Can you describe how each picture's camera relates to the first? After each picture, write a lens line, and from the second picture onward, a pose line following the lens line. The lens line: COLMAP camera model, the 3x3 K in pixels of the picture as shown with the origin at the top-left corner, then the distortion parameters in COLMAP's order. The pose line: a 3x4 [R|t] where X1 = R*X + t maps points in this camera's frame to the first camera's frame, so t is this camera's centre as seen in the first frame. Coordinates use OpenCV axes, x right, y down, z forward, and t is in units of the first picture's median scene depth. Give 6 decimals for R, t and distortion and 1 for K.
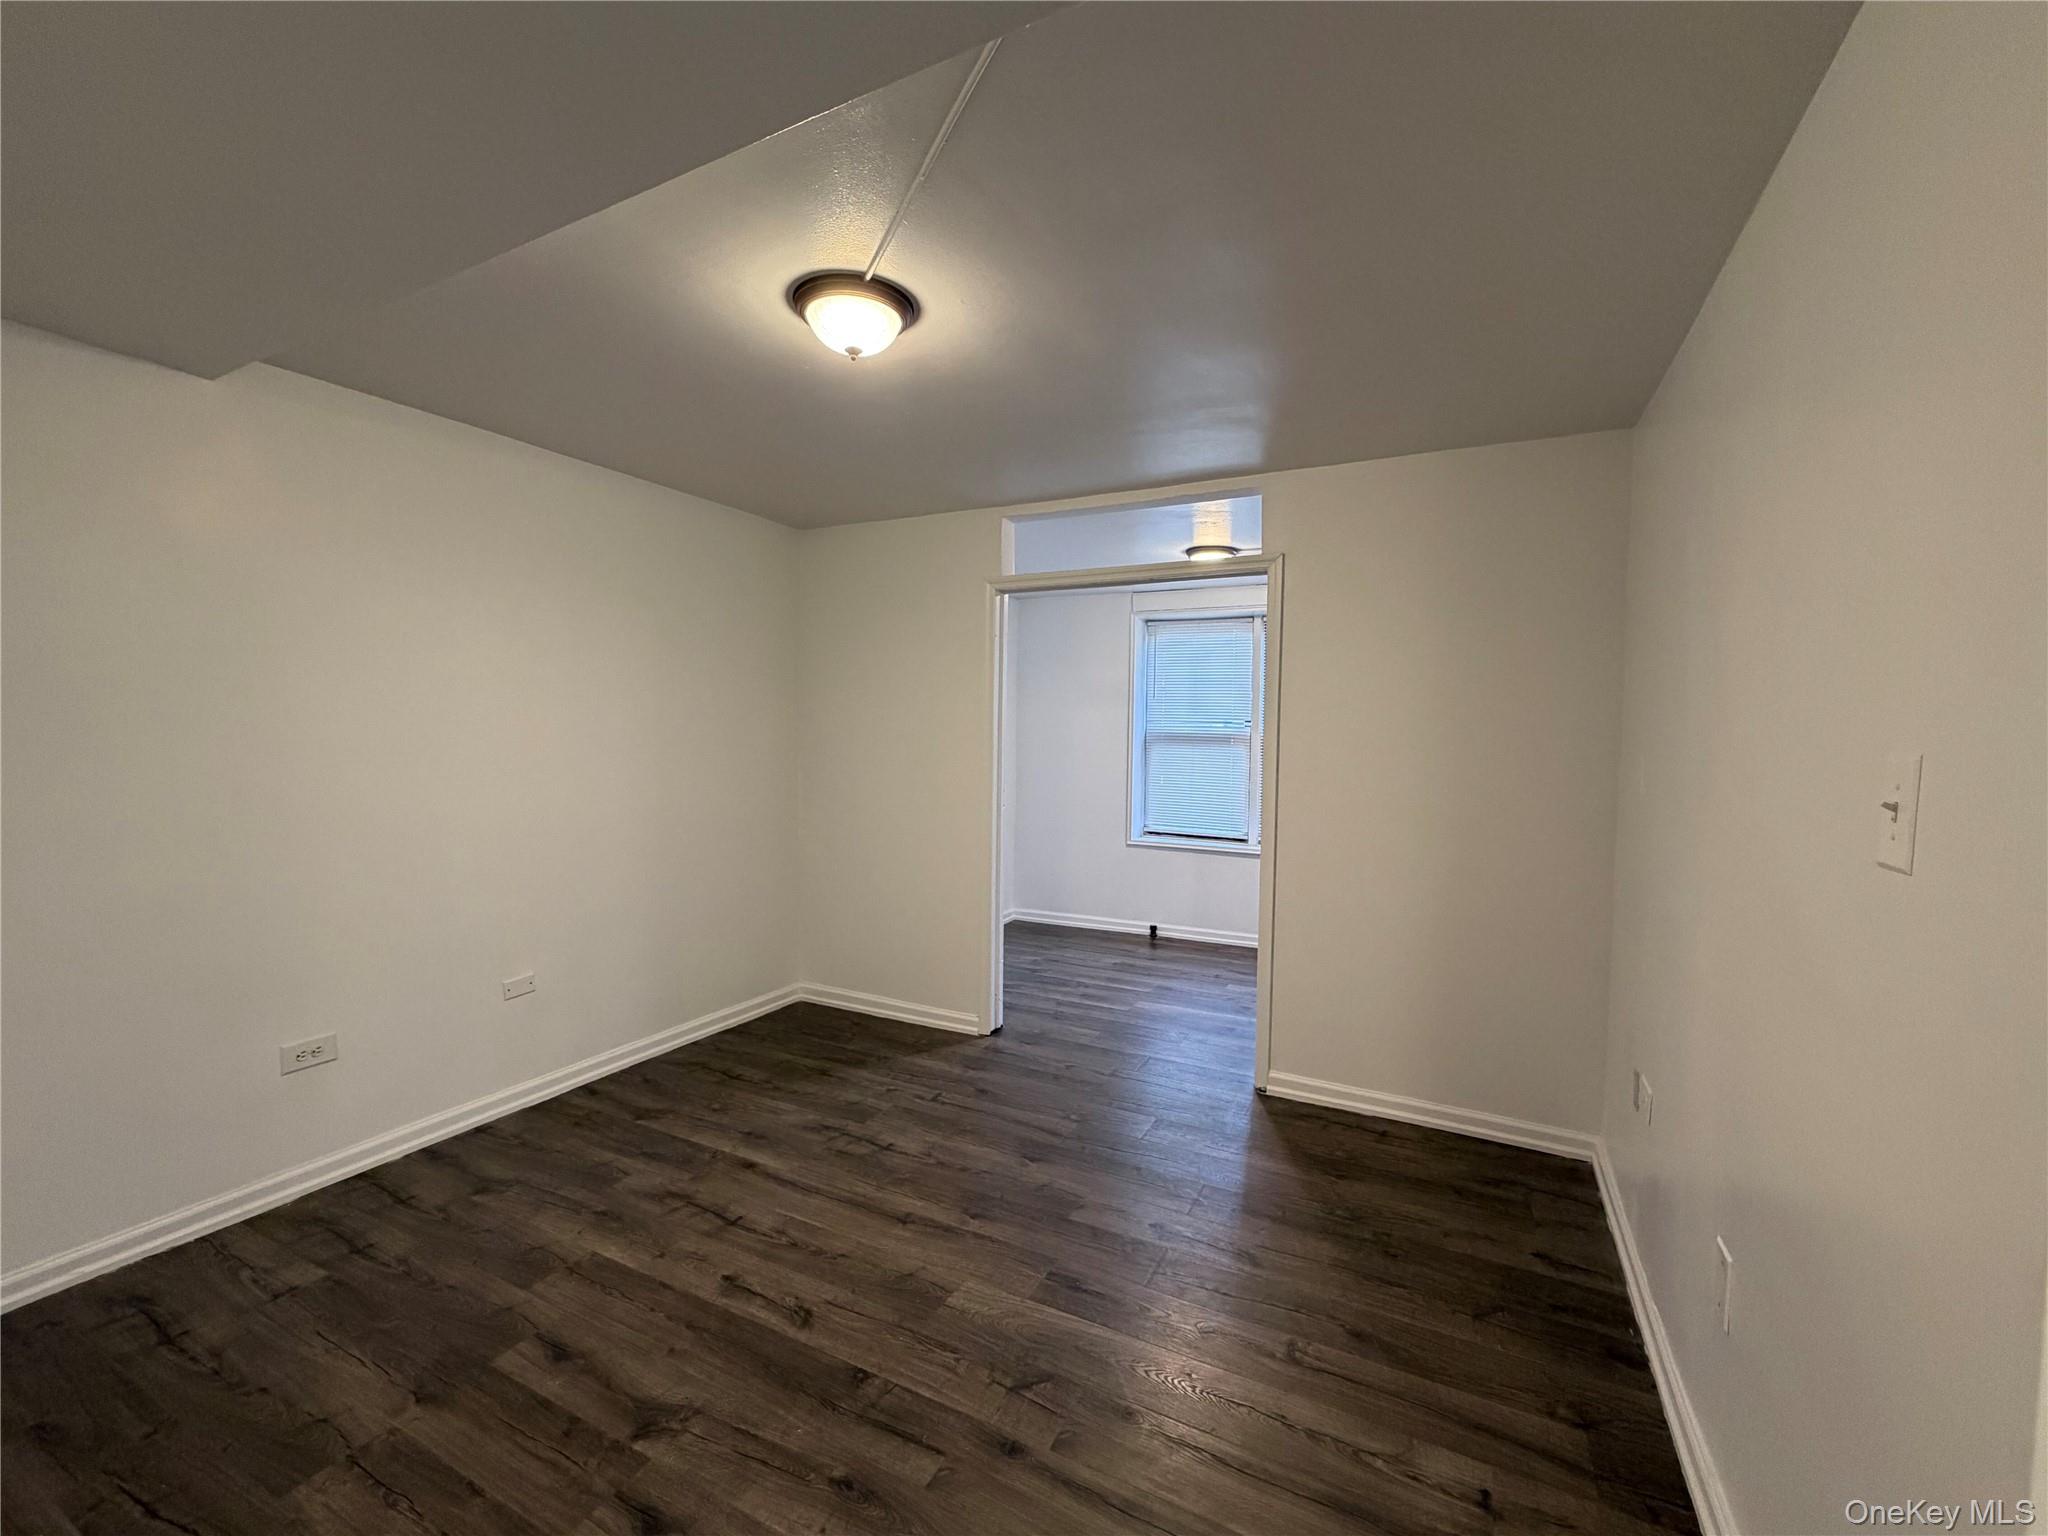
lens RADIAL K [[848.3, 0, 1017.1], [0, 848.3, 770.5], [0, 0, 1]] dist [0.000623, -0.000071]
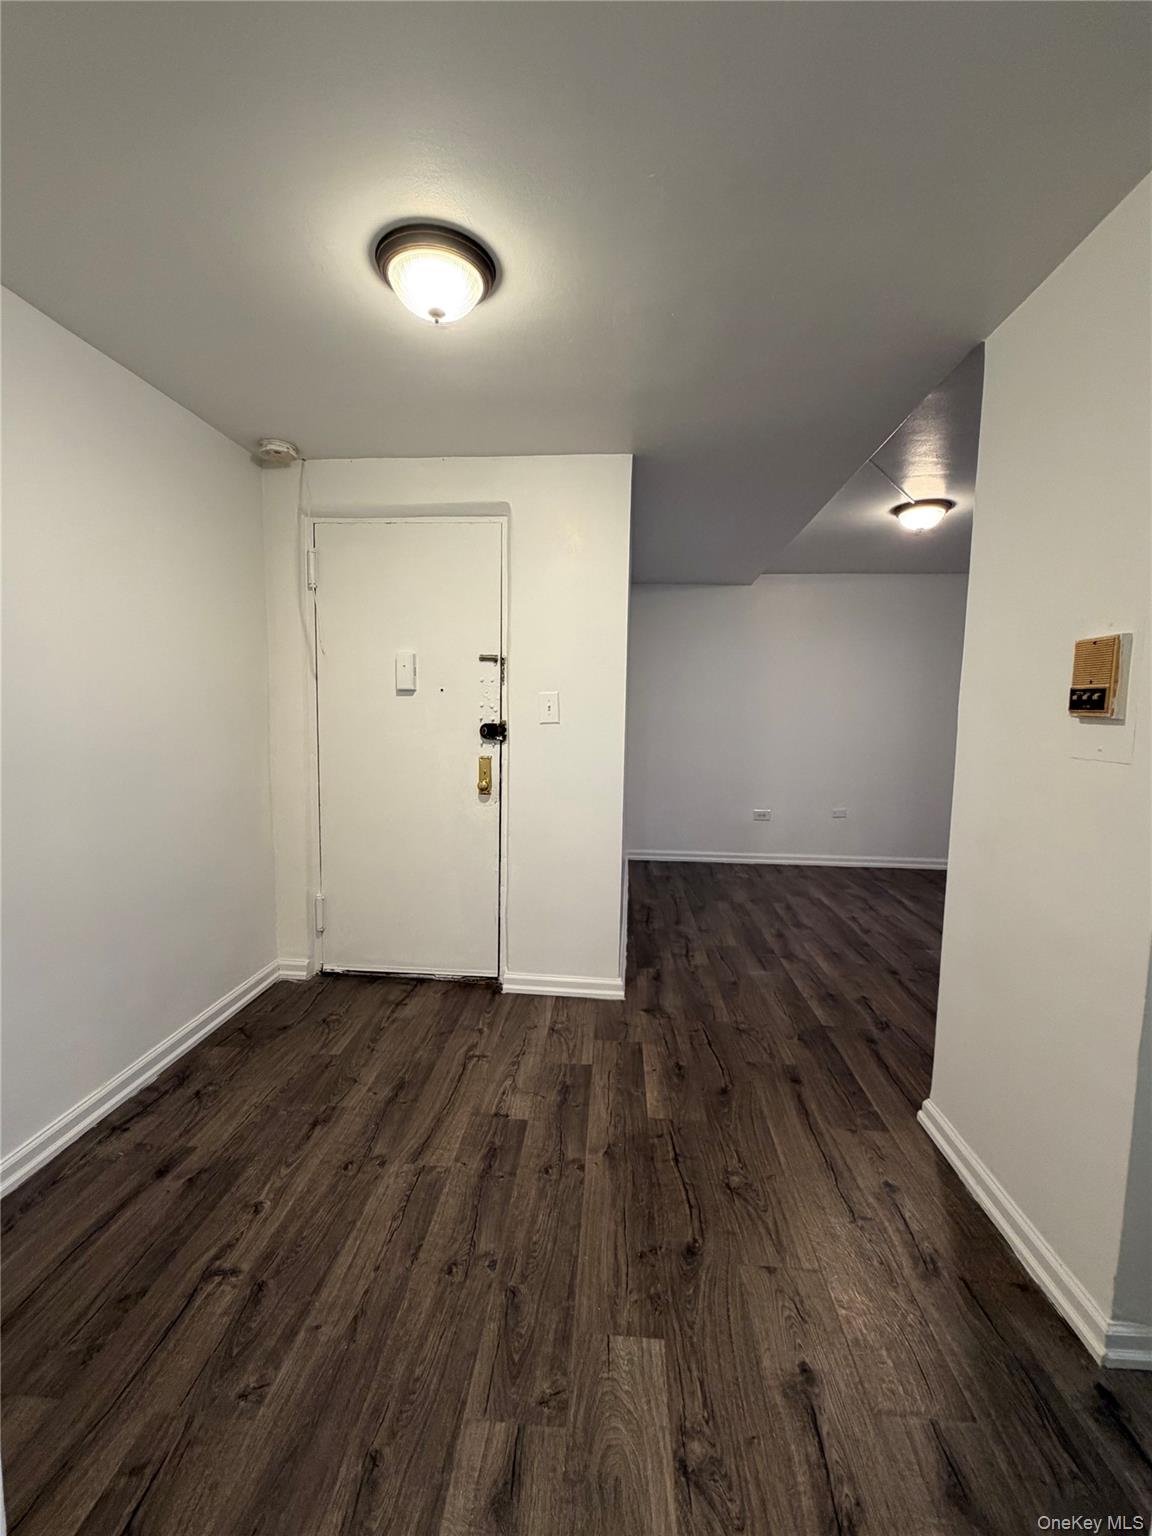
lens RADIAL K [[636.3, 0, 573.3], [0, 636.3, 766.3], [0, 0, 1]] dist [0.000623, -0.000071]
pose [[0.403582, 0.083602, -0.911116, 1.018235], [-0.048133, 0.996378, 0.070105, 0.063425], [0.913676, 0.015562, 0.406144, -0.535768]]
